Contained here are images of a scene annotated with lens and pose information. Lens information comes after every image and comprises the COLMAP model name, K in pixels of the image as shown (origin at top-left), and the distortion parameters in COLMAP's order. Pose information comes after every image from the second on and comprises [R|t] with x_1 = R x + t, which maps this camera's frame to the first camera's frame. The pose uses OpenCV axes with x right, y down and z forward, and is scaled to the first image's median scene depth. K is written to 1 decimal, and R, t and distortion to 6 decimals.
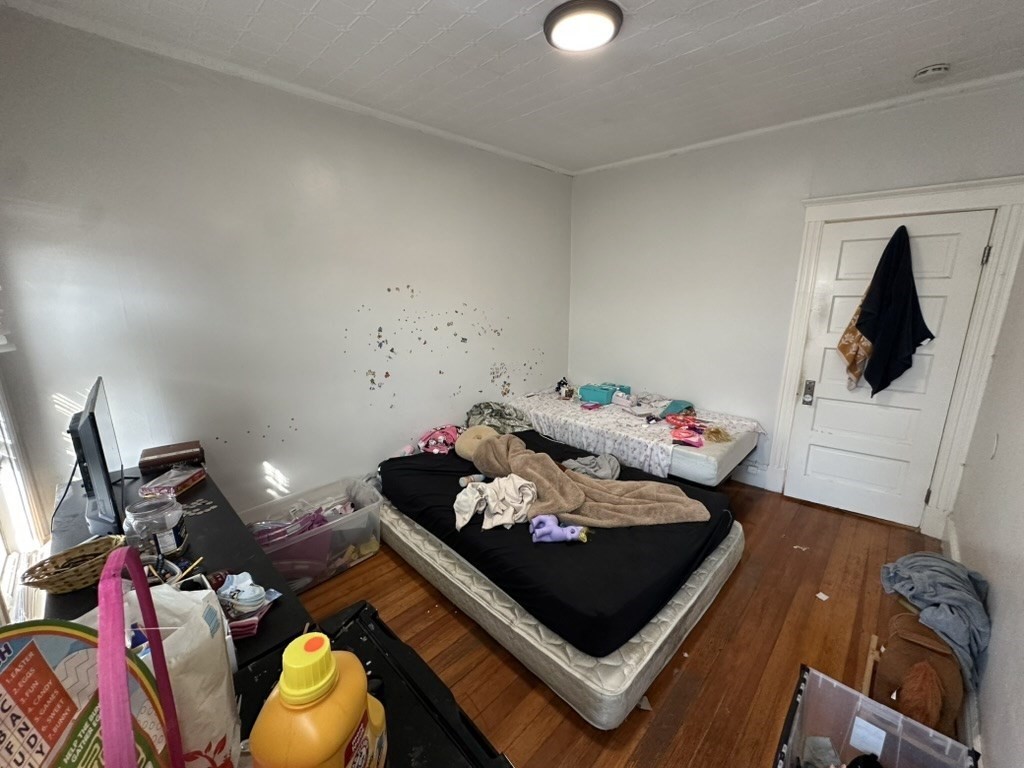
lens RADIAL K [[411.3, 0, 512.3], [0, 411.3, 382.9], [0, 0, 1]] dist [-0.002255, -0.000073]
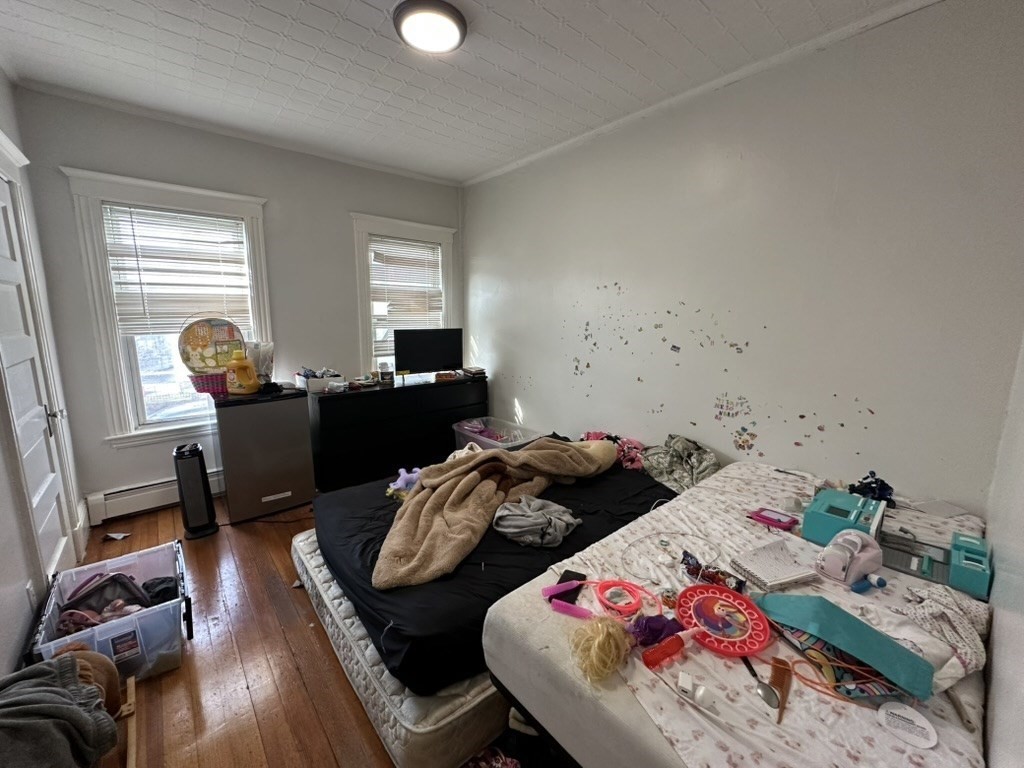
lens RADIAL K [[411.3, 0, 511.4], [0, 411.3, 381.7], [0, 0, 1]] dist [-0.002255, -0.000073]
pose [[-0.083095, 0.171653, -0.981647, 0.764363], [-0.231377, 0.954812, 0.186546, -0.130395], [0.969309, 0.242631, -0.039624, 0.822420]]
